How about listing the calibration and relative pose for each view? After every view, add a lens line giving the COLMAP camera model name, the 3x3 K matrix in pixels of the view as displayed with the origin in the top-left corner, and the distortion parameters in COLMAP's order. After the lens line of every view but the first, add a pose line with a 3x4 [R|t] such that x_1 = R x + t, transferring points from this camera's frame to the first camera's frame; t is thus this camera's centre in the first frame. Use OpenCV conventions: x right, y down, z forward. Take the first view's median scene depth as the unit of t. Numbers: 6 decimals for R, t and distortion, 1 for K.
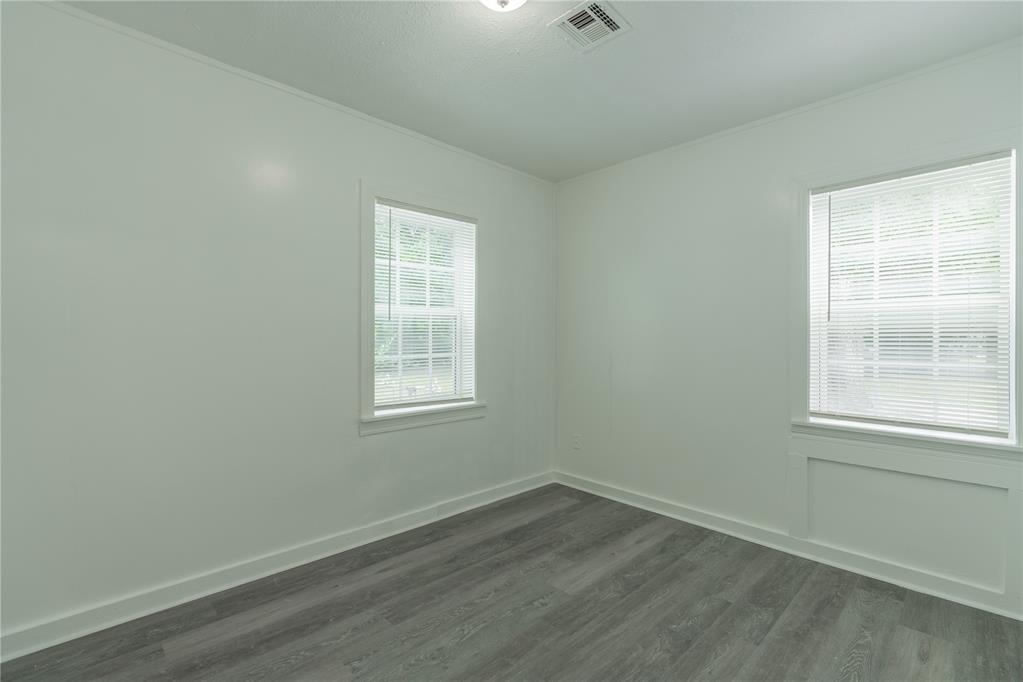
lens RADIAL K [[466.4, 0, 511.5], [0, 466.4, 341.0], [0, 0, 1]] dist [-0.002650, -0.000208]
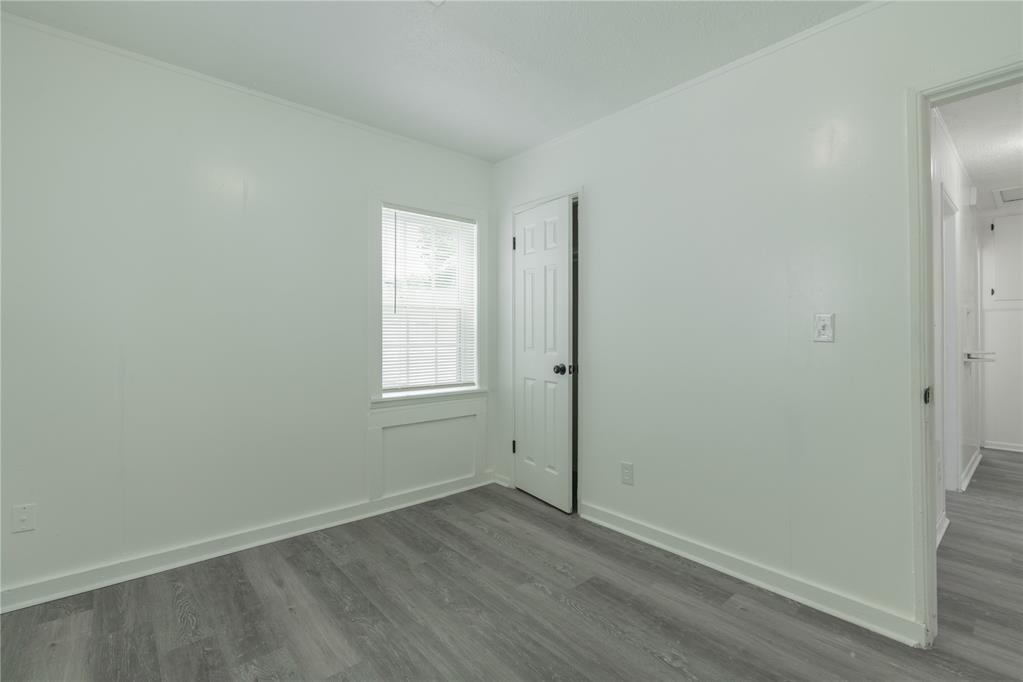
lens RADIAL K [[463.2, 0, 514.5], [0, 463.2, 336.8], [0, 0, 1]] dist [-0.000052, 0.000484]
pose [[0.040403, -0.007011, 0.999159, -0.532743], [0.001415, 0.999975, 0.006960, 0.011637], [-0.999182, 0.001132, 0.040412, 0.629835]]
